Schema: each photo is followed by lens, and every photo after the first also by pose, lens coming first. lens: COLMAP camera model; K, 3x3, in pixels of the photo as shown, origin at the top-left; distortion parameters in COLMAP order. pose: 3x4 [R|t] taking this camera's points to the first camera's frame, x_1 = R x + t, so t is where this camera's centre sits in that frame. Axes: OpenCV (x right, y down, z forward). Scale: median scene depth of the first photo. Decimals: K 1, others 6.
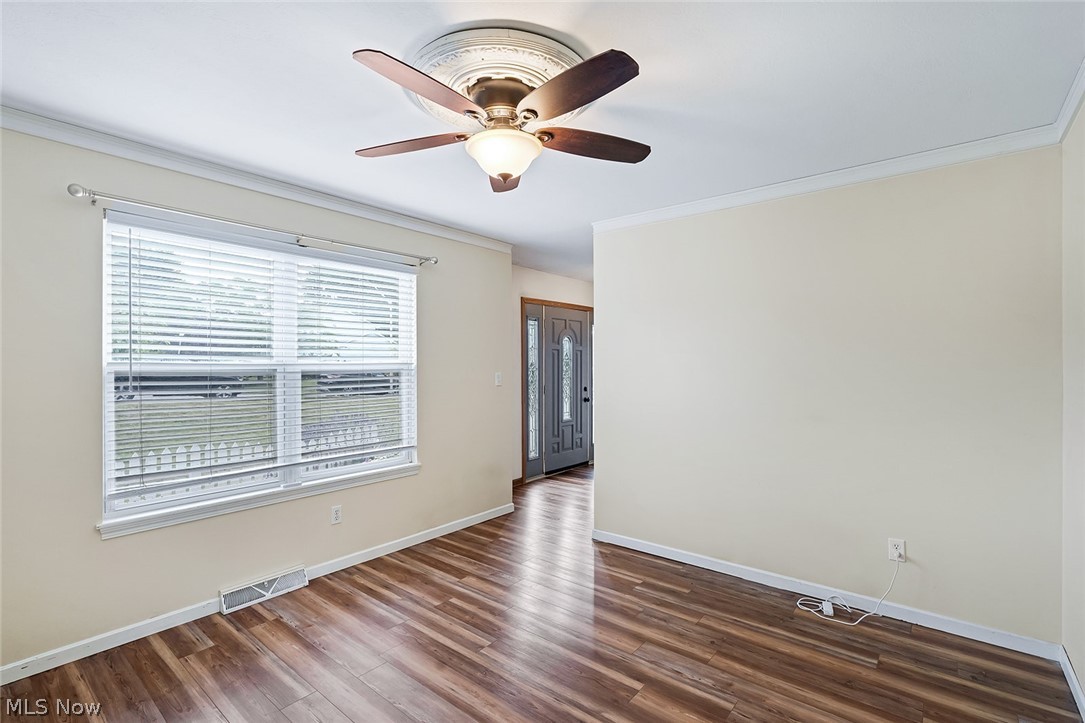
lens RADIAL K [[502.5, 0, 546.2], [0, 502.5, 365.2], [0, 0, 1]] dist [-0.007533, 0.002201]
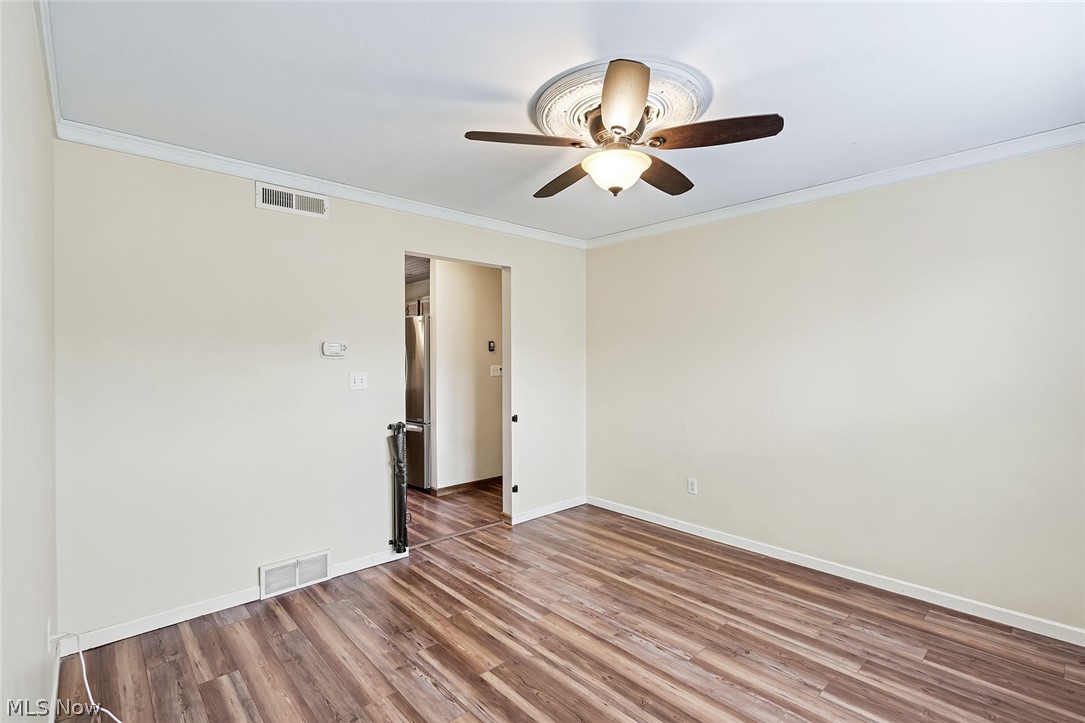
lens RADIAL K [[502.5, 0, 540.5], [0, 502.5, 365.5], [0, 0, 1]] dist [-0.007533, 0.002201]
pose [[-0.989323, 0.002015, 0.145727, -0.072383], [0.001367, 0.999989, -0.004550, 0.016566], [-0.145735, -0.004303, -0.989314, 1.947767]]
